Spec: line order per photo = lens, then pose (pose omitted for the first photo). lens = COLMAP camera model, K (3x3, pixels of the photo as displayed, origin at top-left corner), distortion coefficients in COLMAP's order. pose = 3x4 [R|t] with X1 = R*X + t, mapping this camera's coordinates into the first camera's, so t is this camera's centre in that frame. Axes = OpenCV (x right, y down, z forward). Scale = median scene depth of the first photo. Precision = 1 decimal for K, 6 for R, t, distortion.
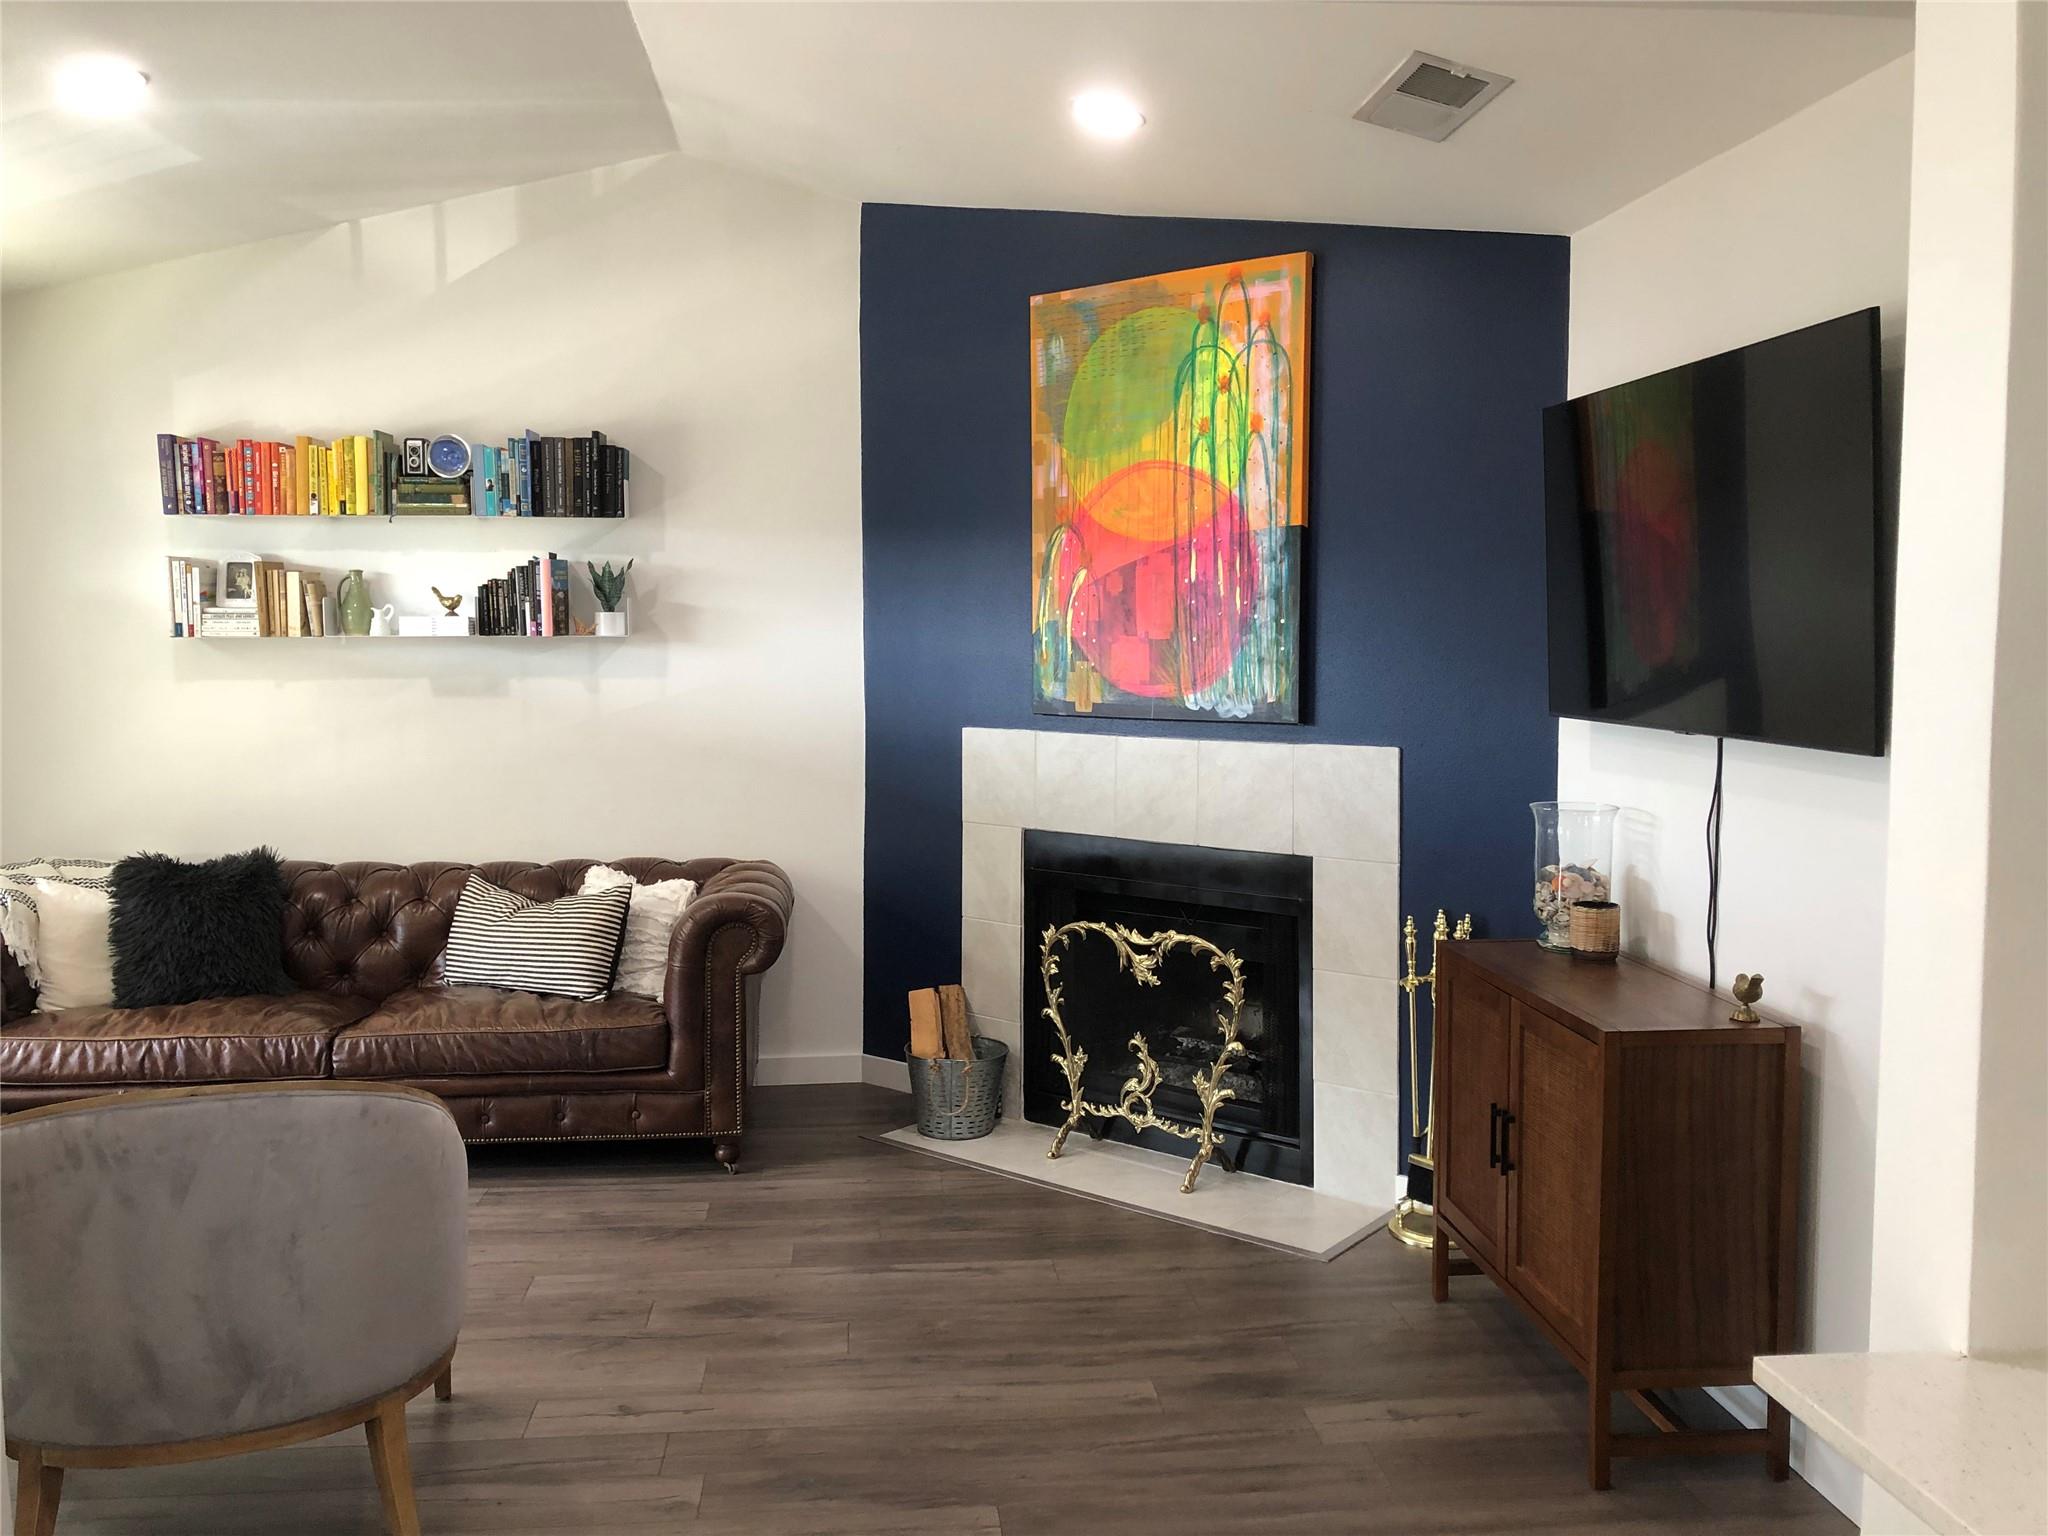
lens RADIAL K [[1680.9, 0, 1028.6], [0, 1680.9, 757.9], [0, 0, 1]] dist [0.085327, -0.120072]
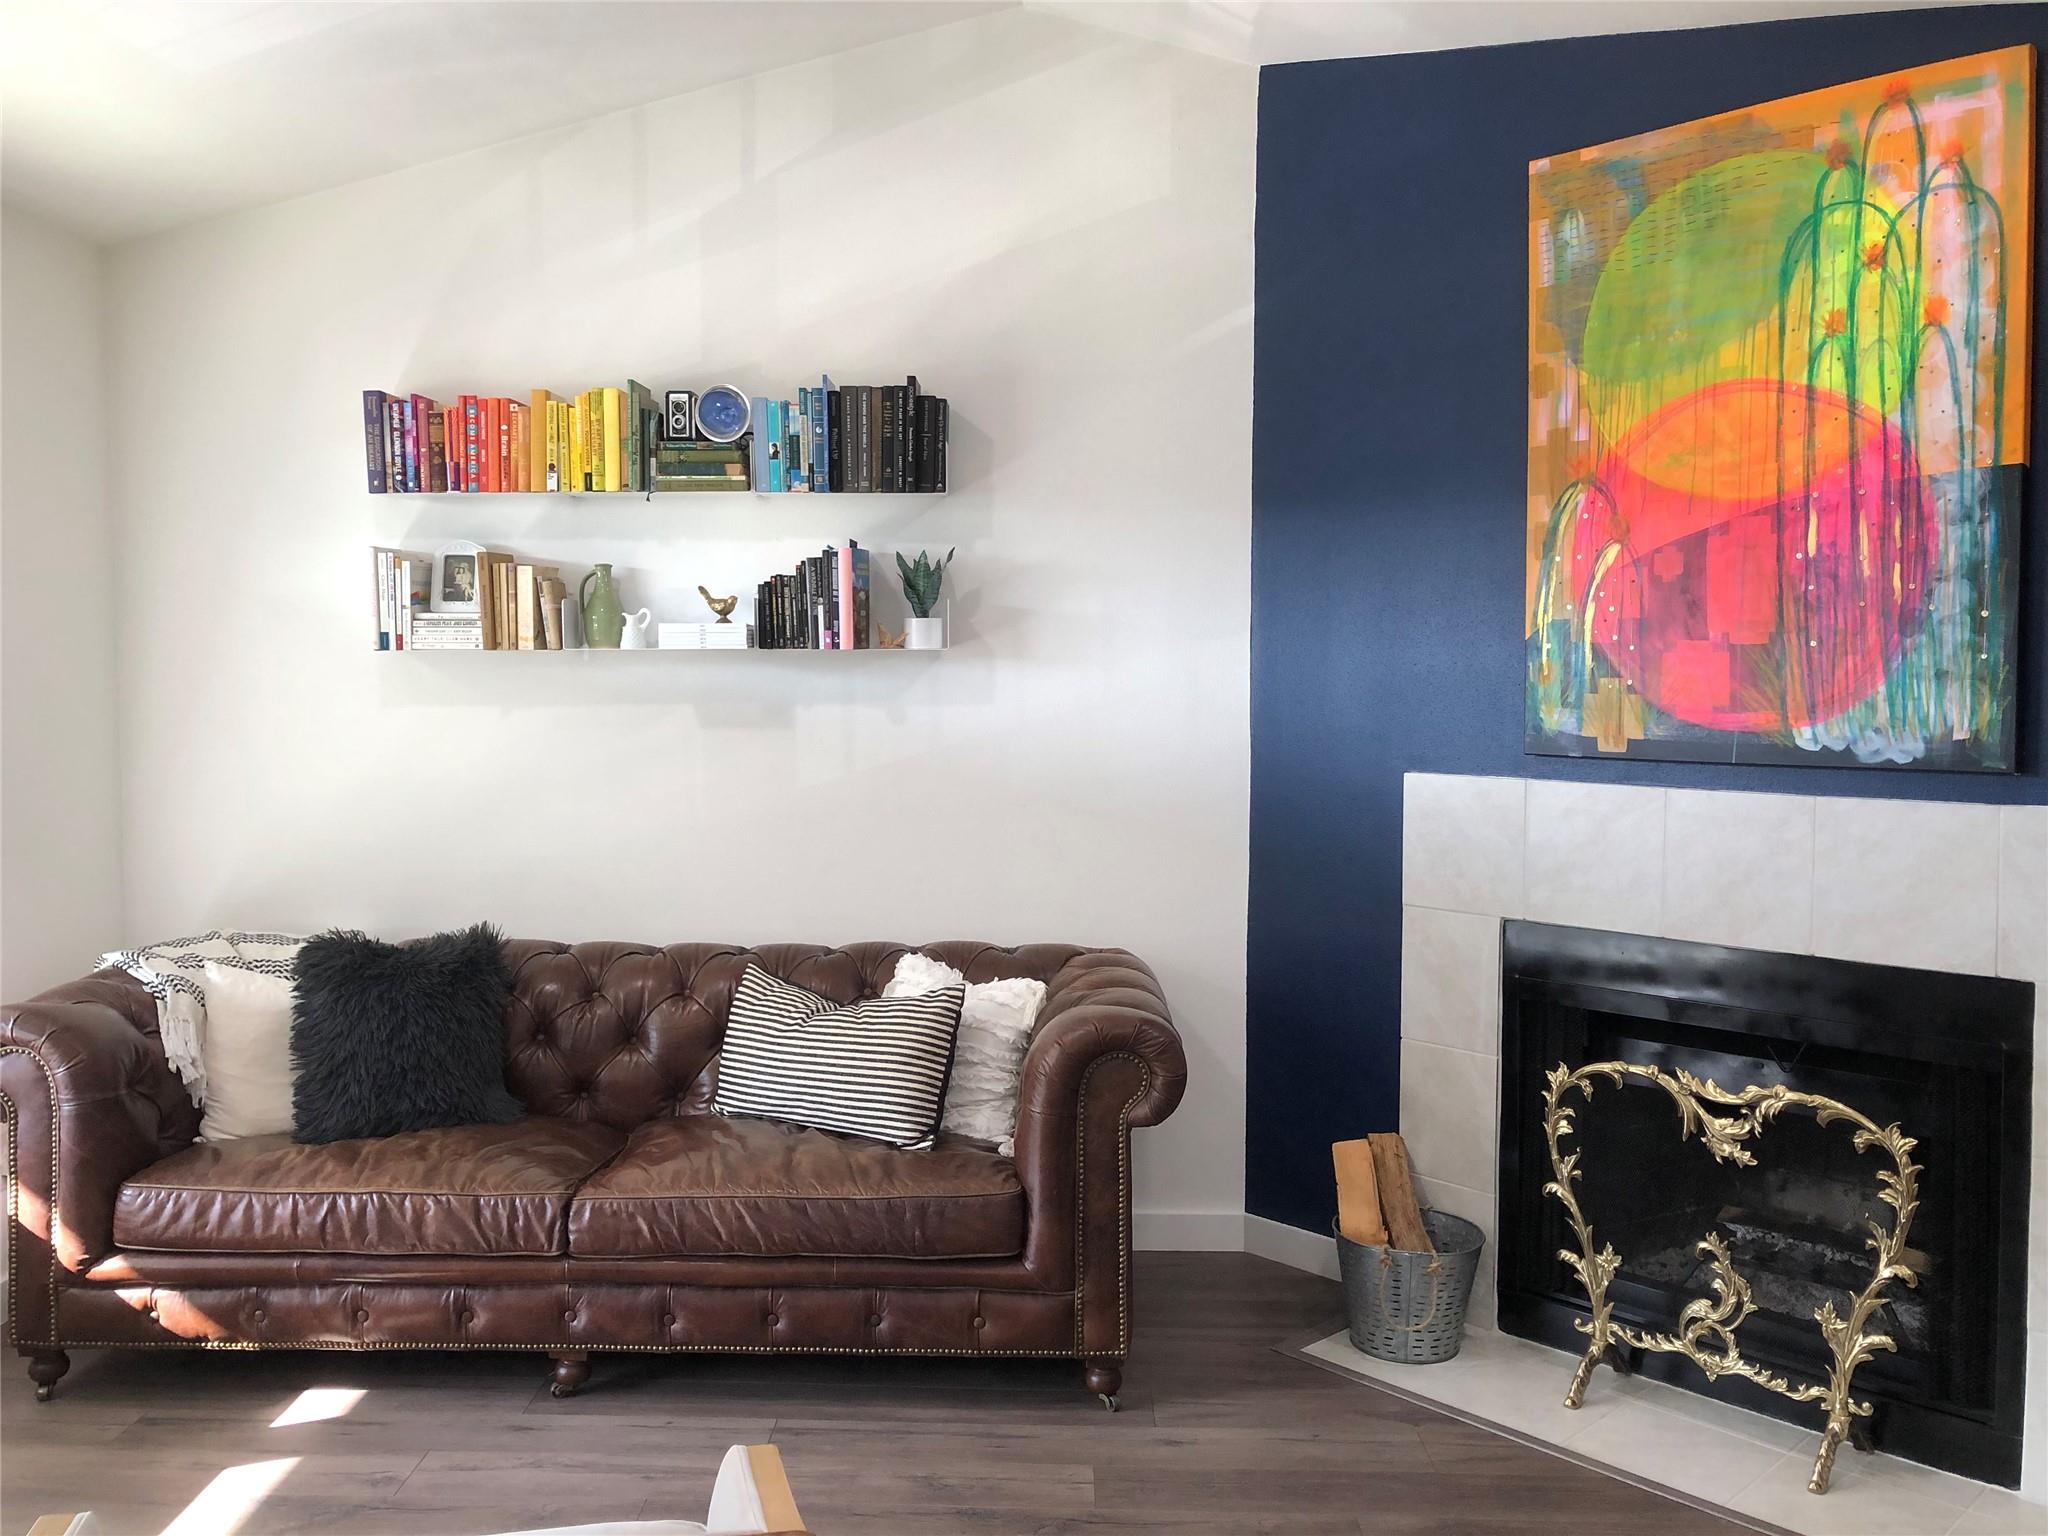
lens RADIAL K [[1691.3, 0, 997.0], [0, 1691.3, 750.1], [0, 0, 1]] dist [0.091635, -0.121853]
pose [[0.991932, 0.003422, -0.126721, -0.128619], [-0.006686, 0.999657, -0.025338, -0.009020], [0.126591, 0.025981, 0.991615, 0.276353]]
